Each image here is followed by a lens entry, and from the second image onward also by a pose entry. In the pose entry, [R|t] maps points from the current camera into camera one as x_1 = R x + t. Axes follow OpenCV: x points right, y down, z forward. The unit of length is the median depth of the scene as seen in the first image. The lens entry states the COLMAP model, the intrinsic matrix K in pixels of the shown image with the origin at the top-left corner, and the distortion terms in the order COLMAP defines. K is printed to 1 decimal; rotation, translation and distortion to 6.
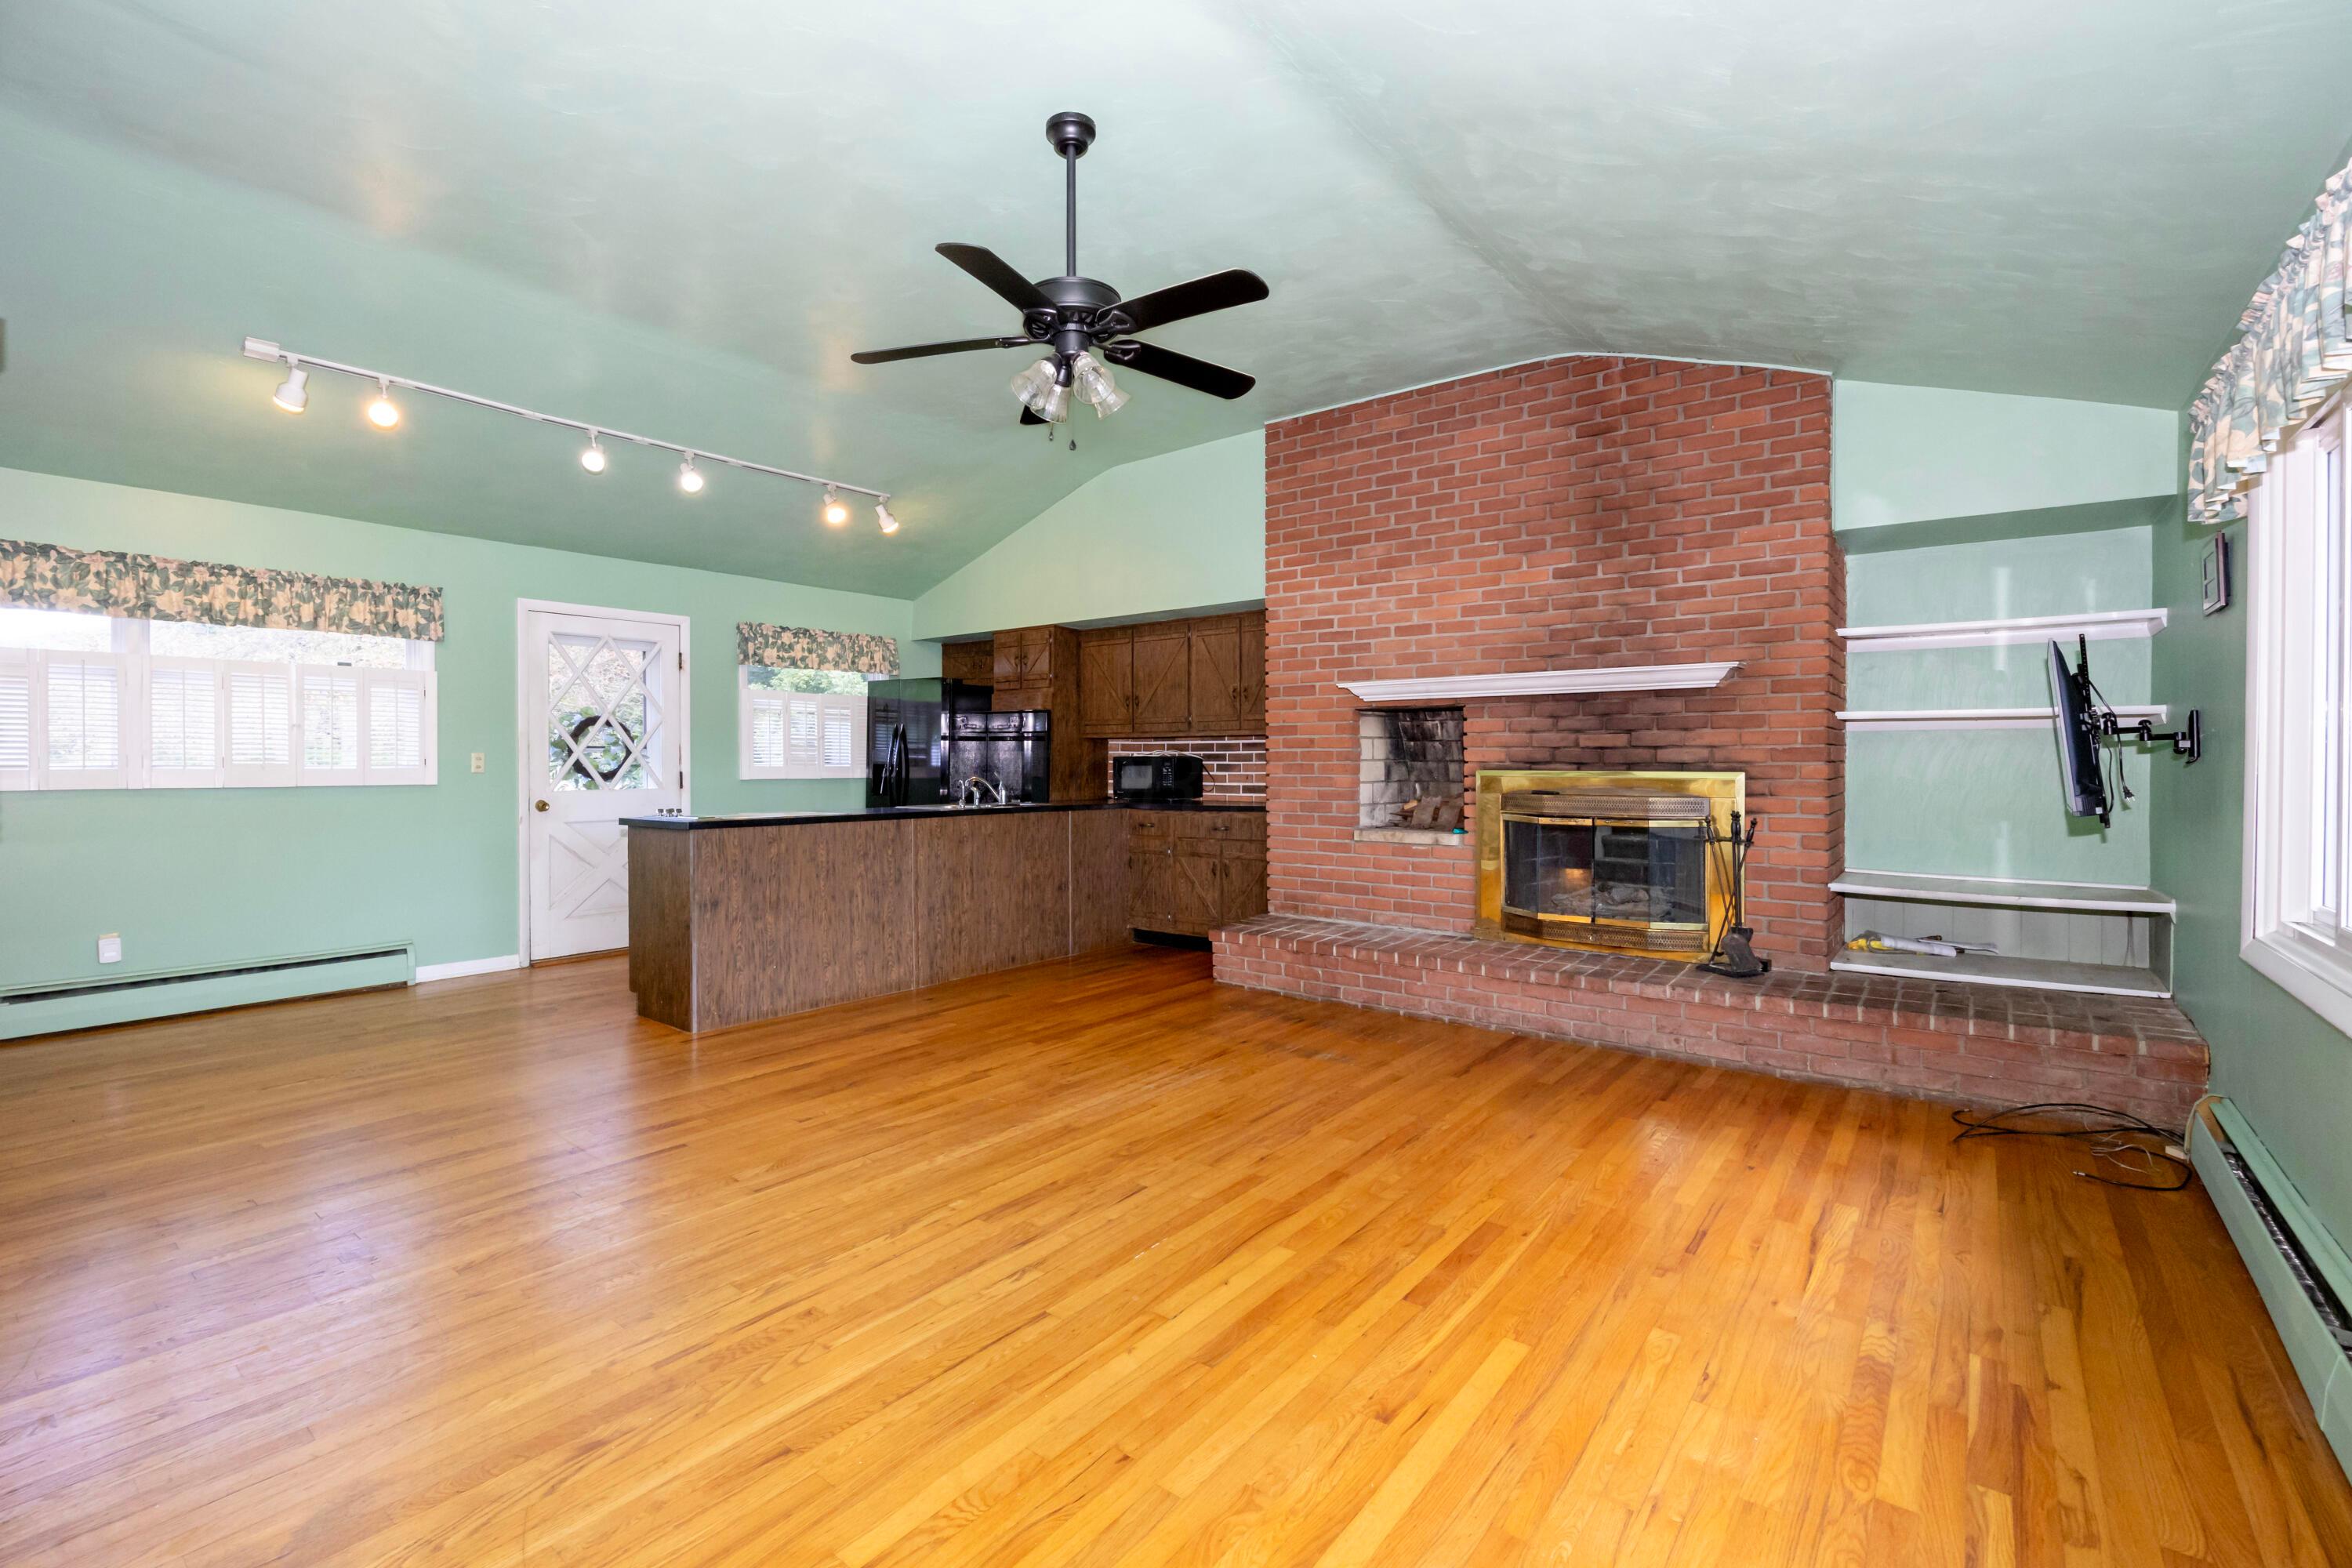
lens RADIAL K [[1020.5, 0, 1178.6], [0, 1020.5, 777.4], [0, 0, 1]] dist [-0.000097, 0.000095]
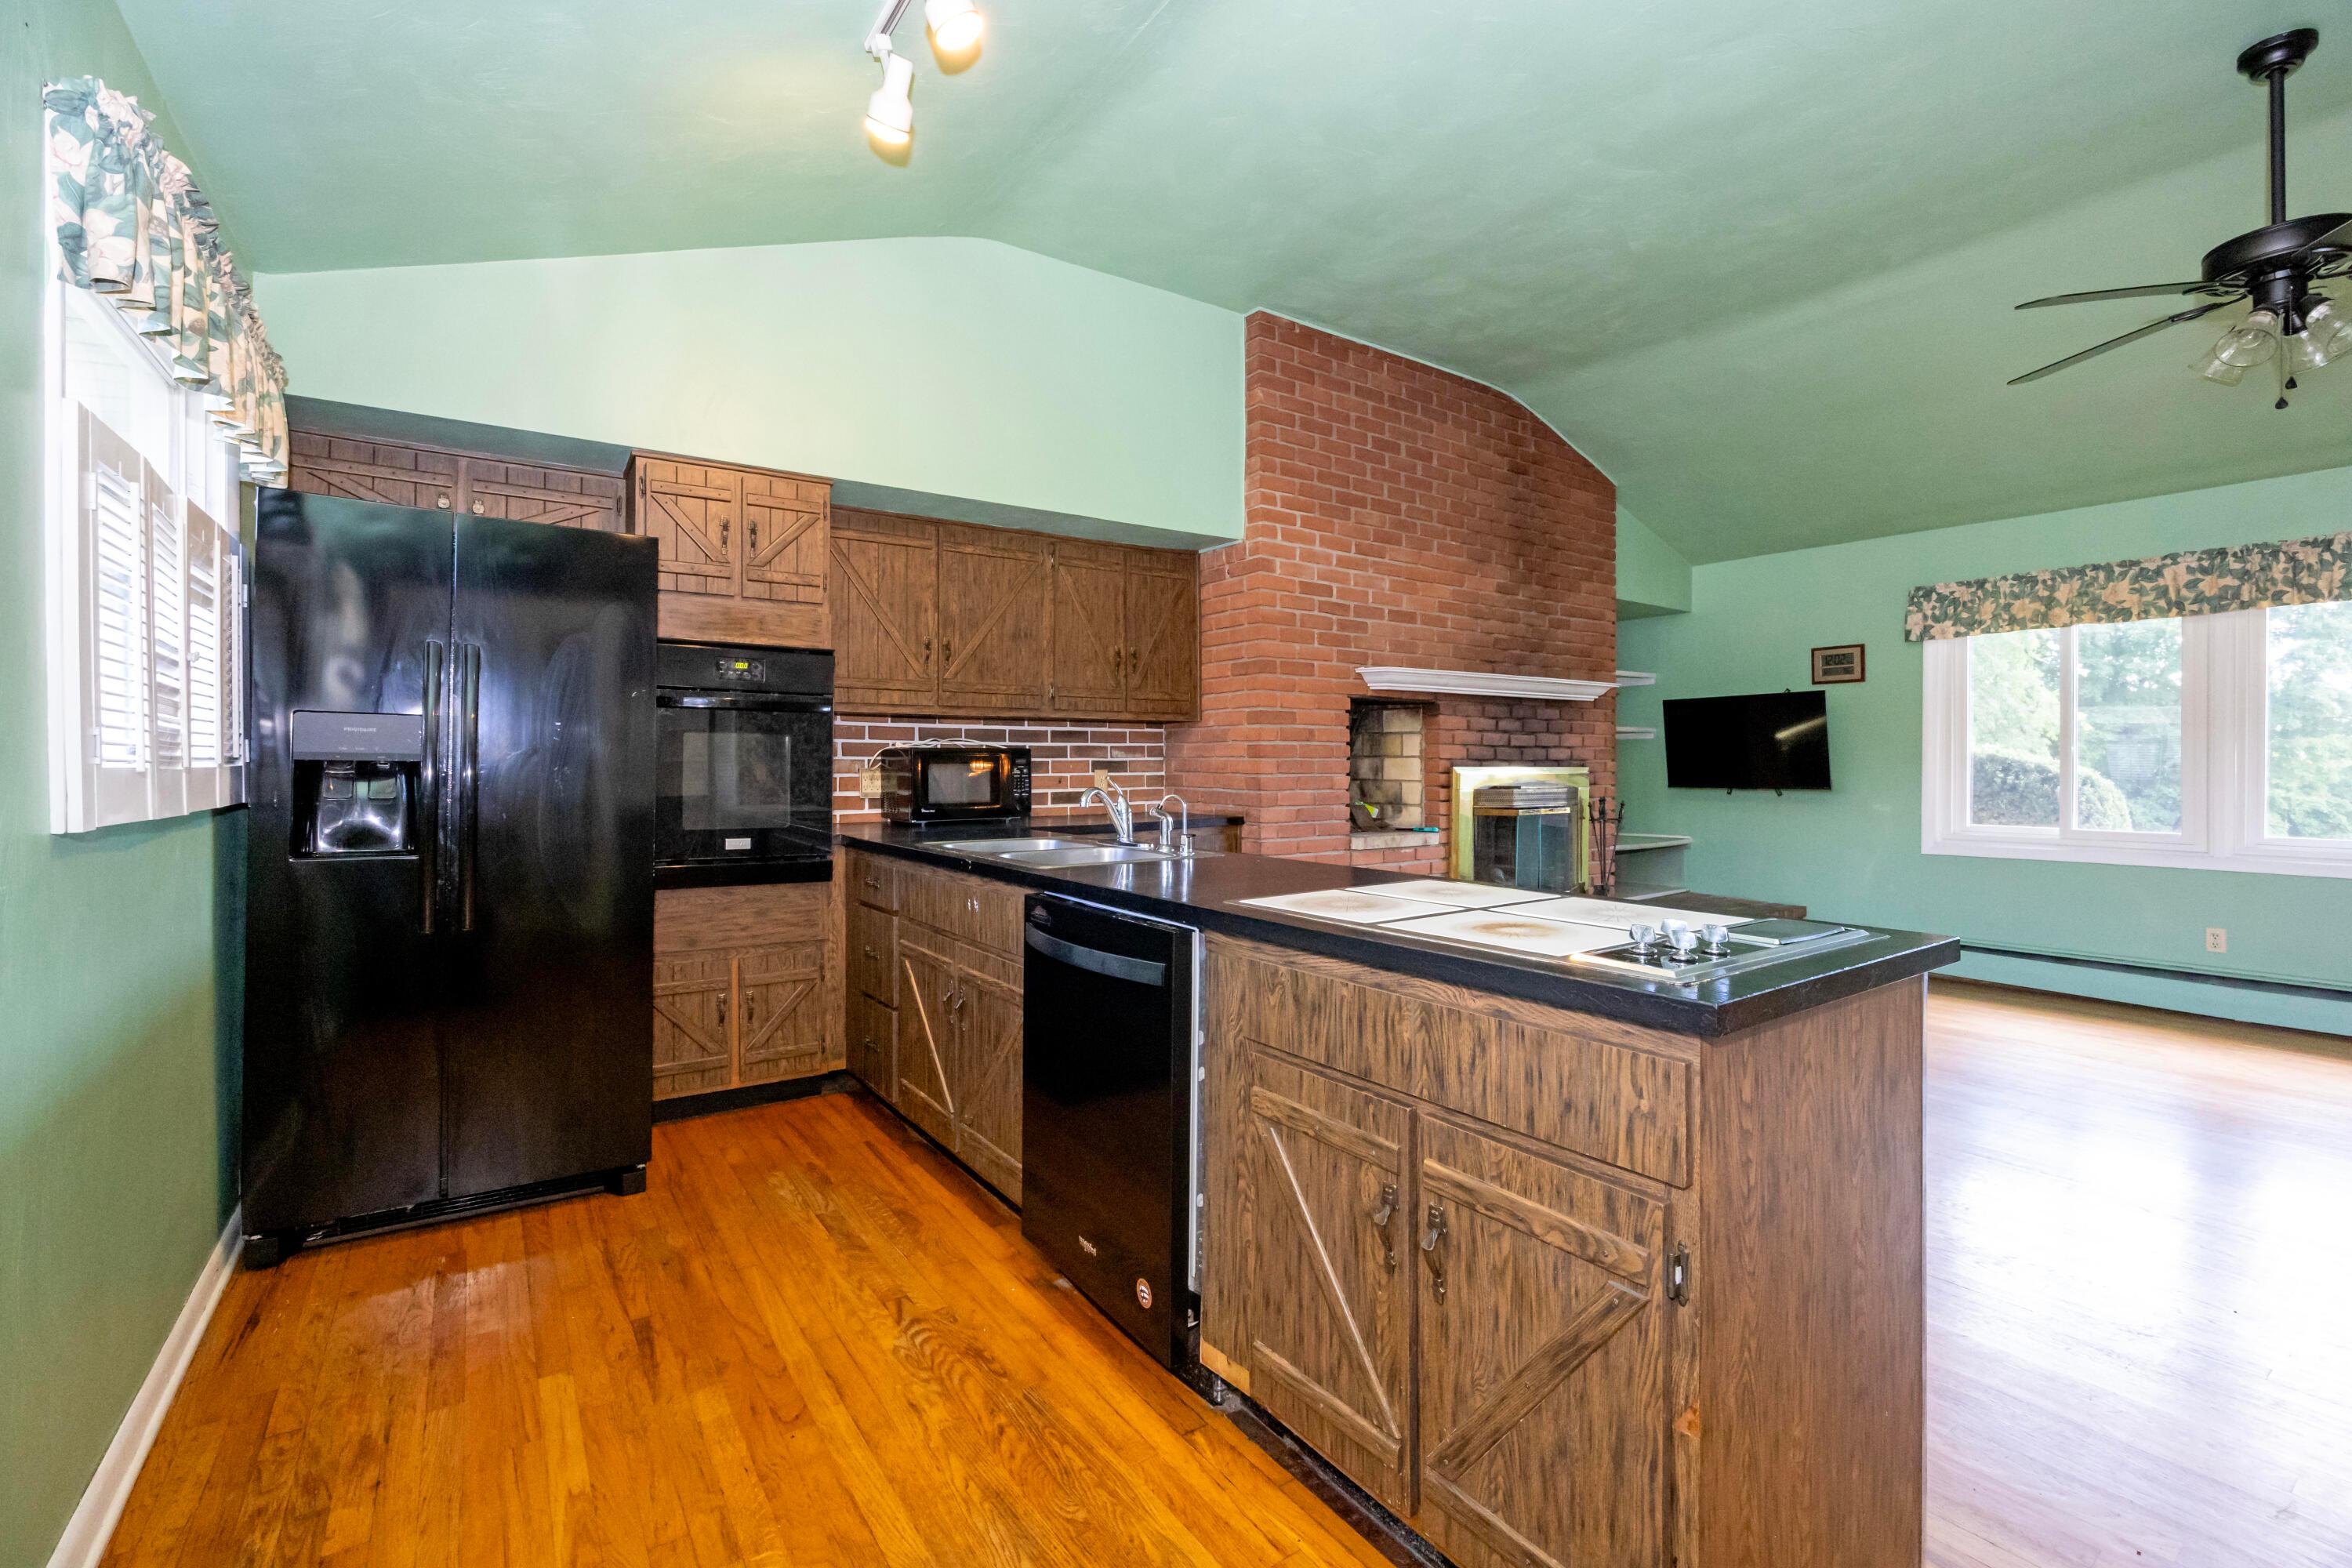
lens RADIAL K [[1020.5, 0, 1178.6], [0, 1020.5, 777.4], [0, 0, 1]] dist [-0.000097, 0.000095]
pose [[0.306116, -0.013950, 0.951892, -0.709227], [0.013145, 0.999859, 0.010426, -0.010602], [-0.951903, 0.009321, 0.306257, 0.900351]]
